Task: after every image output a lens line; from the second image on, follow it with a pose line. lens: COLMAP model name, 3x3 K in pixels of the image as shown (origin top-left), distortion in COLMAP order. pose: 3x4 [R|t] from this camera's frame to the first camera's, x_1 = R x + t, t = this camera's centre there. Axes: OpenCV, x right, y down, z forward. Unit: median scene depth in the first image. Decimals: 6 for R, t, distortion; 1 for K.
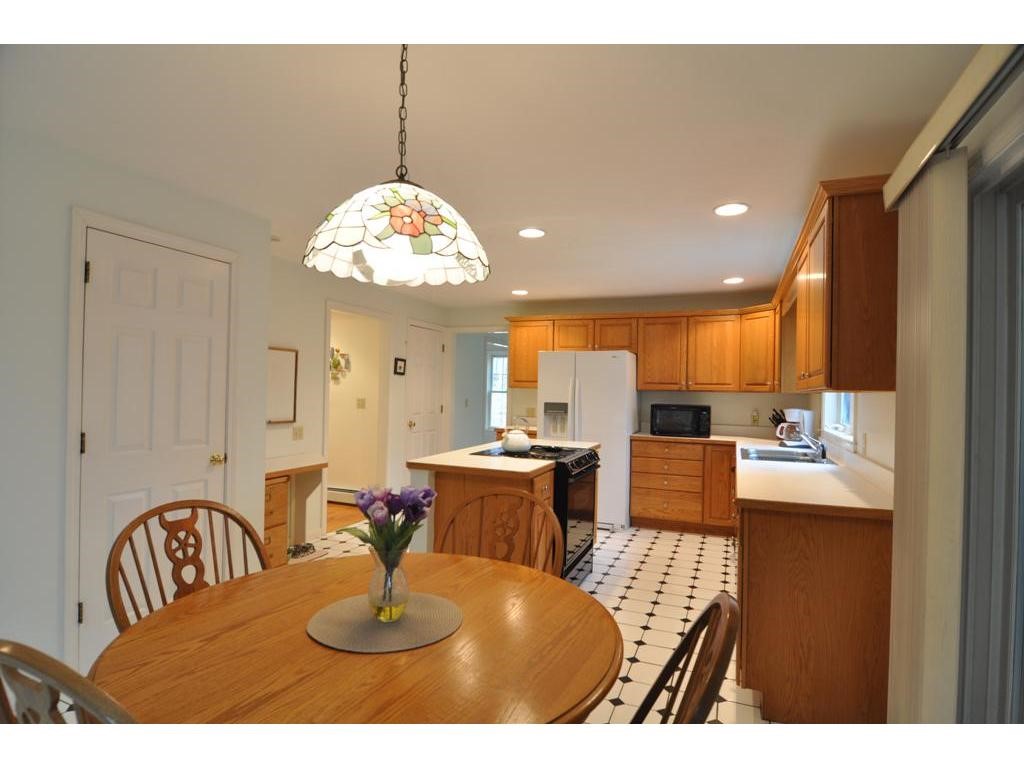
lens RADIAL K [[555.6, 0, 505.9], [0, 555.6, 388.4], [0, 0, 1]] dist [-0.010137, -0.011217]
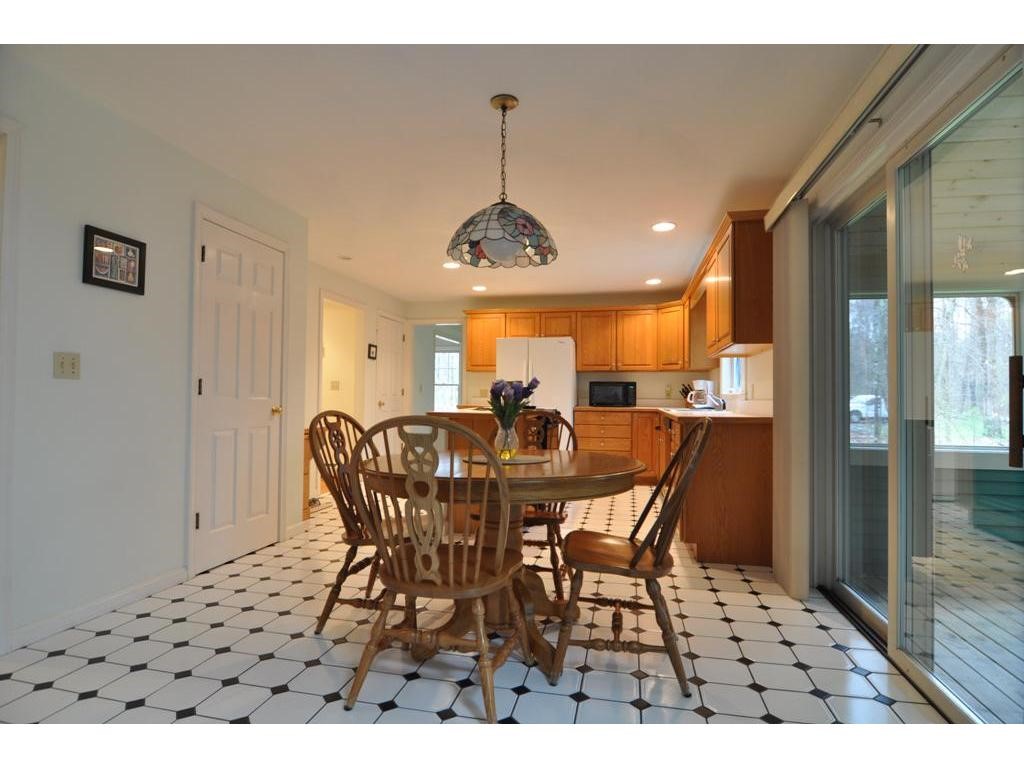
lens RADIAL K [[555.6, 0, 505.9], [0, 555.6, 388.4], [0, 0, 1]] dist [-0.010137, -0.011217]
pose [[0.984831, -0.007872, 0.173339, -0.151978], [0.010070, 0.999880, -0.011802, 0.064840], [-0.173225, 0.013369, 0.984791, -0.202375]]
